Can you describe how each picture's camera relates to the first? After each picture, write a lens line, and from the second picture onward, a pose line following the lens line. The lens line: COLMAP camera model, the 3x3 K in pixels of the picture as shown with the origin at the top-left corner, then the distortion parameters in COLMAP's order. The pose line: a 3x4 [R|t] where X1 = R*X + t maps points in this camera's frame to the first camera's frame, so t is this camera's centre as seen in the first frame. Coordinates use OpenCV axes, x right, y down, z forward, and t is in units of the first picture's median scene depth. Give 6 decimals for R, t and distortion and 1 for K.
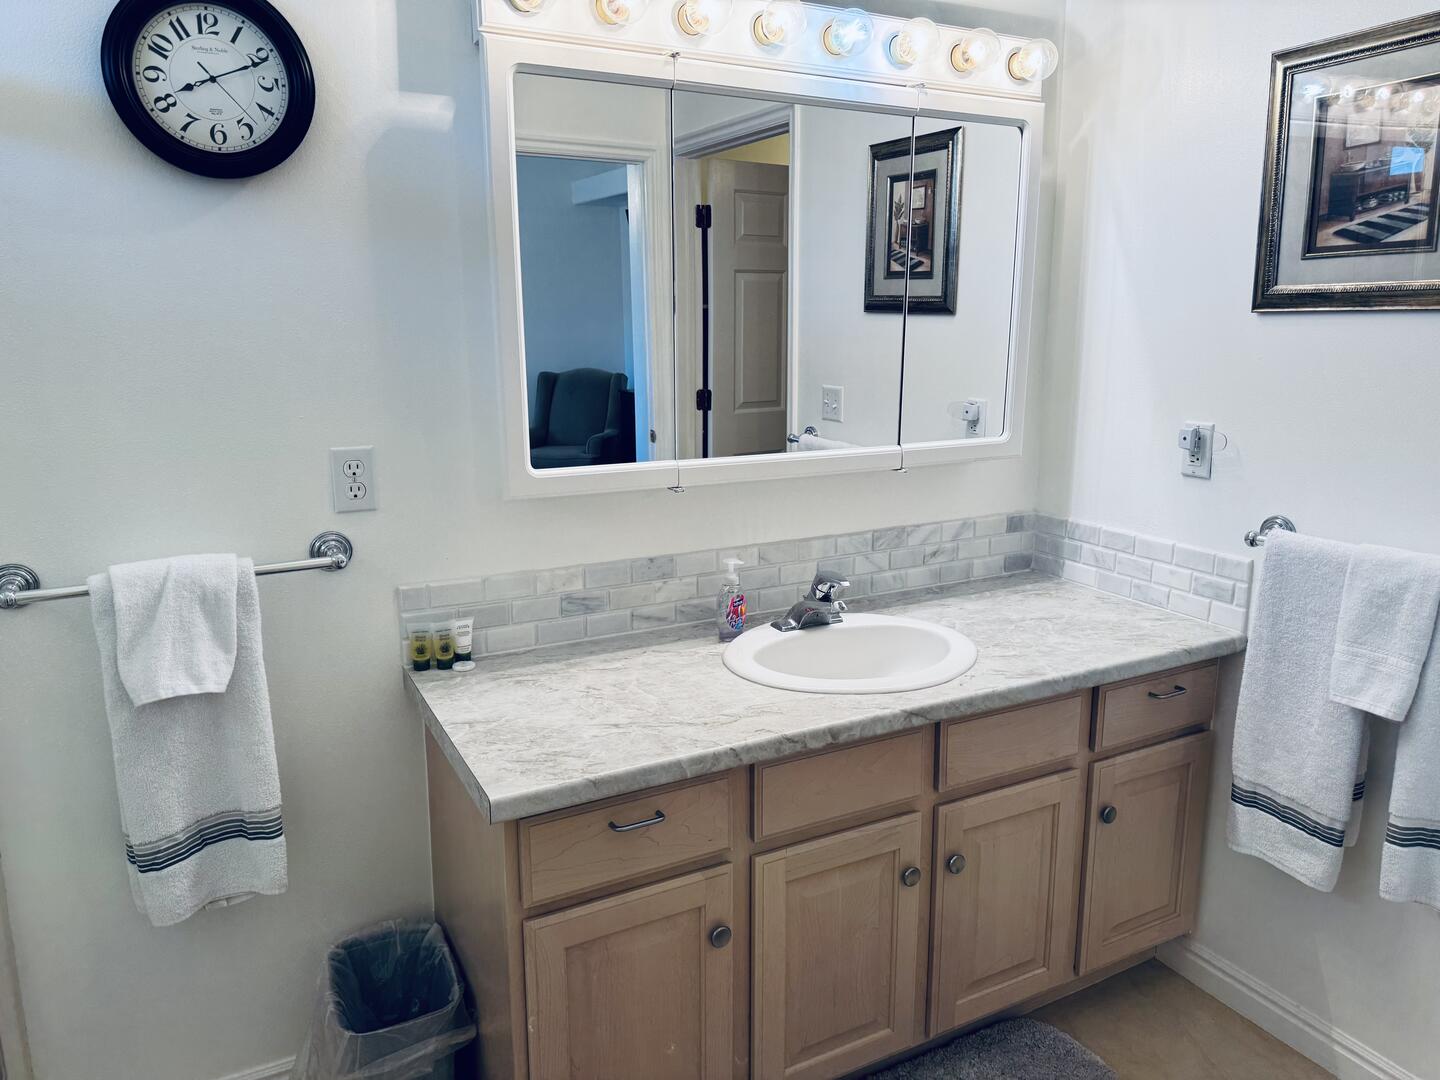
lens RADIAL K [[1035.3, 0, 715.6], [0, 1035.3, 539.9], [0, 0, 1]] dist [0.148161, -0.209651]
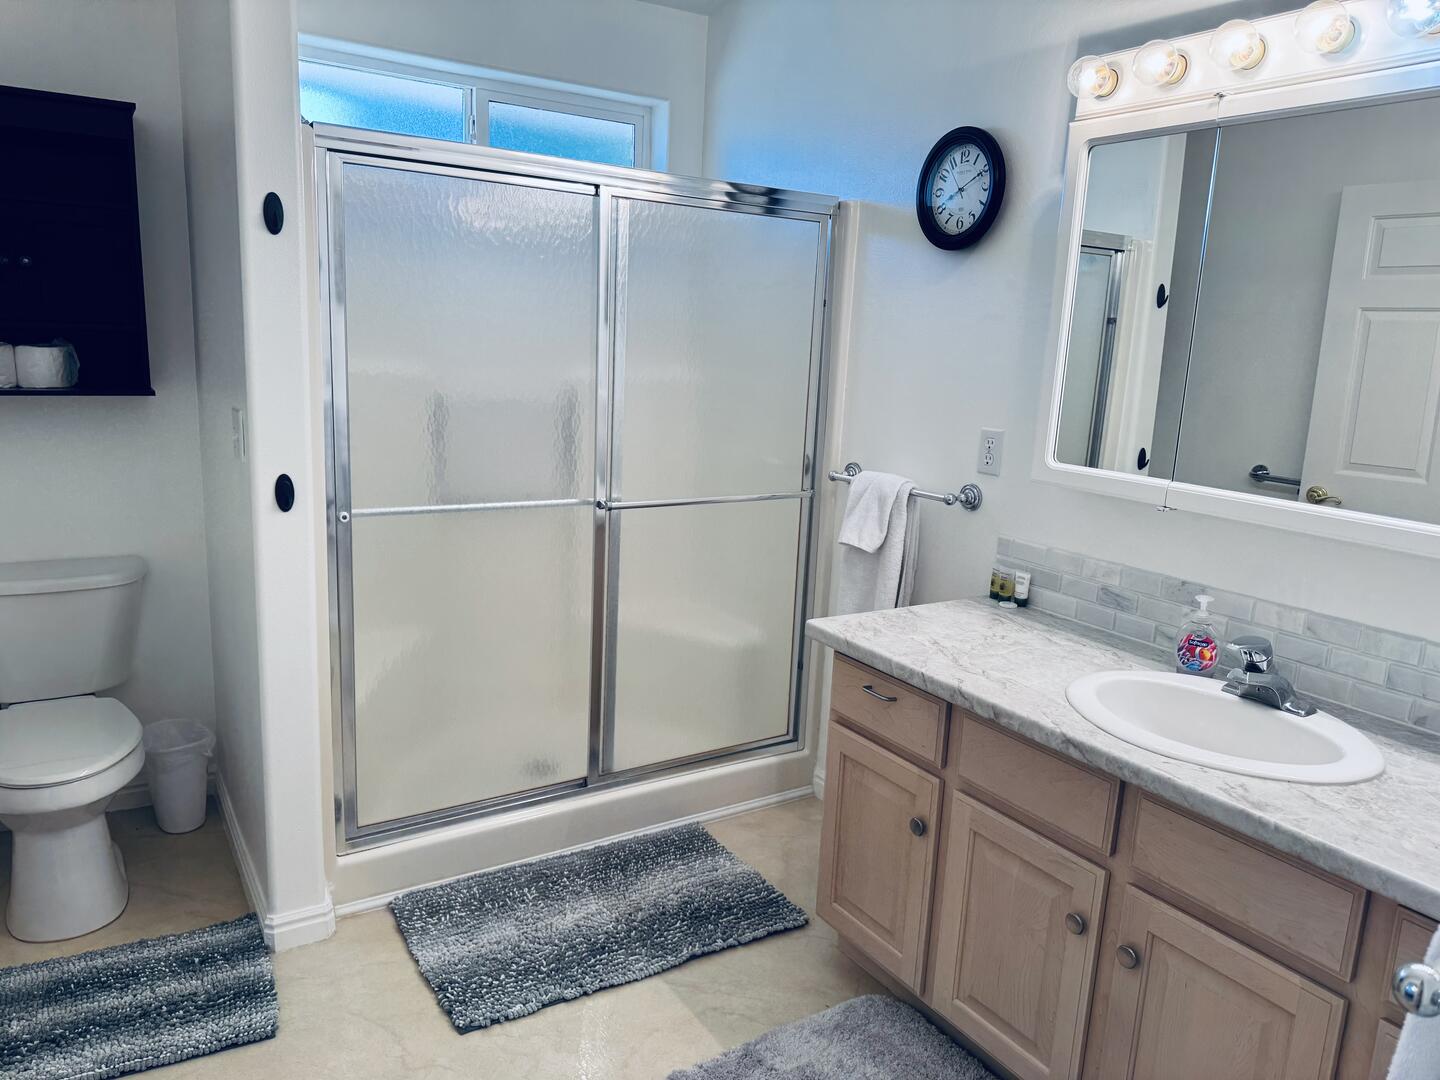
lens RADIAL K [[1003.9, 0, 700.6], [0, 1003.9, 532.8], [0, 0, 1]] dist [0.194949, -0.188158]
pose [[0.082035, 0.204918, -0.975335, 0.993702], [-0.261403, 0.948796, 0.177356, -0.094746], [0.961737, 0.240407, 0.131400, 0.455548]]
